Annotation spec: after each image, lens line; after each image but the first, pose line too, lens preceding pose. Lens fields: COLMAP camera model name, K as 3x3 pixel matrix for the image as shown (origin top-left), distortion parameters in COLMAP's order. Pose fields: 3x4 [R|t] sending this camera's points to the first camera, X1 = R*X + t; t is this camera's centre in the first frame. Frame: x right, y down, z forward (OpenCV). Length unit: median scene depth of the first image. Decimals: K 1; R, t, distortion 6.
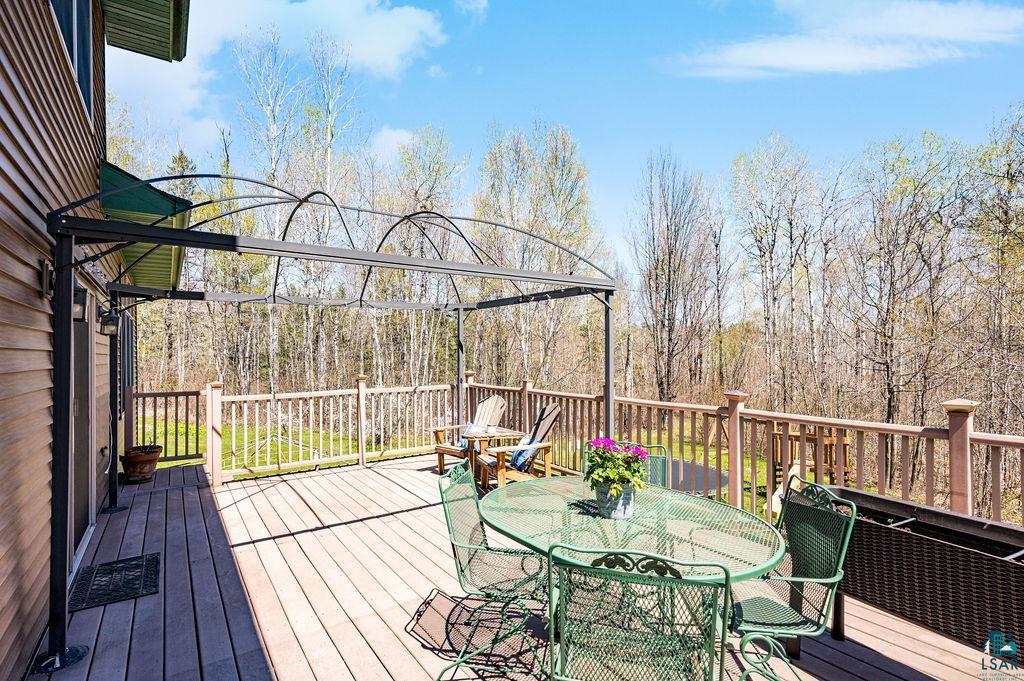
lens RADIAL K [[494.0, 0, 510.8], [0, 494.0, 347.4], [0, 0, 1]] dist [-0.001492, 0.002427]
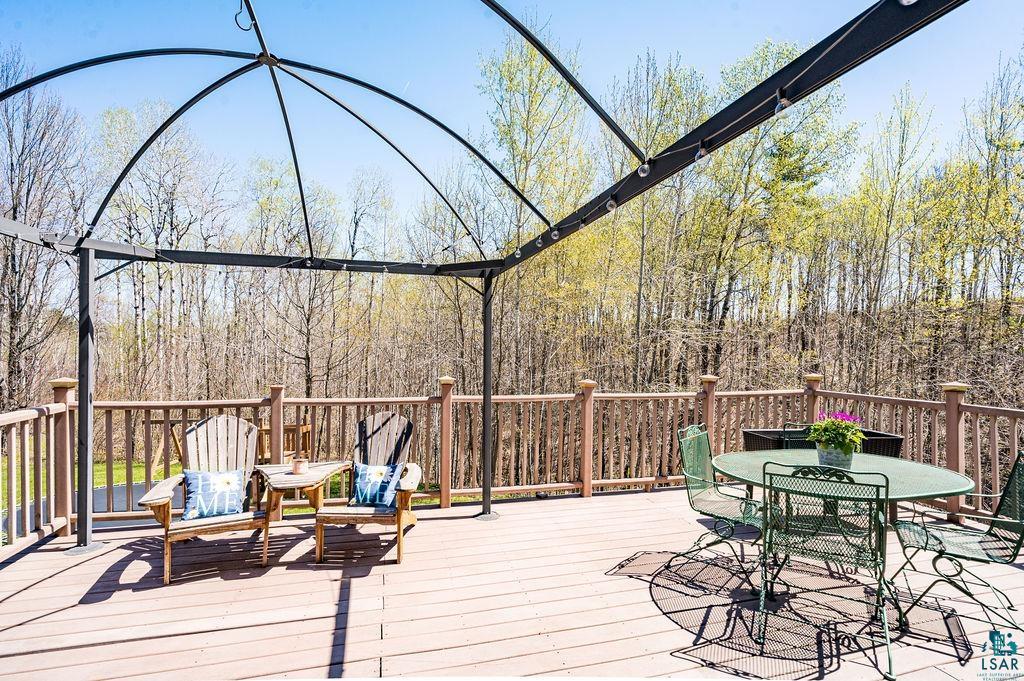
lens RADIAL K [[494.0, 0, 508.1], [0, 494.0, 345.4], [0, 0, 1]] dist [-0.001492, 0.002427]
pose [[0.353698, -0.009659, 0.935310, -0.480732], [-0.012034, 0.999817, 0.014877, 0.000133], [-0.935282, -0.016518, 0.353517, 0.488607]]
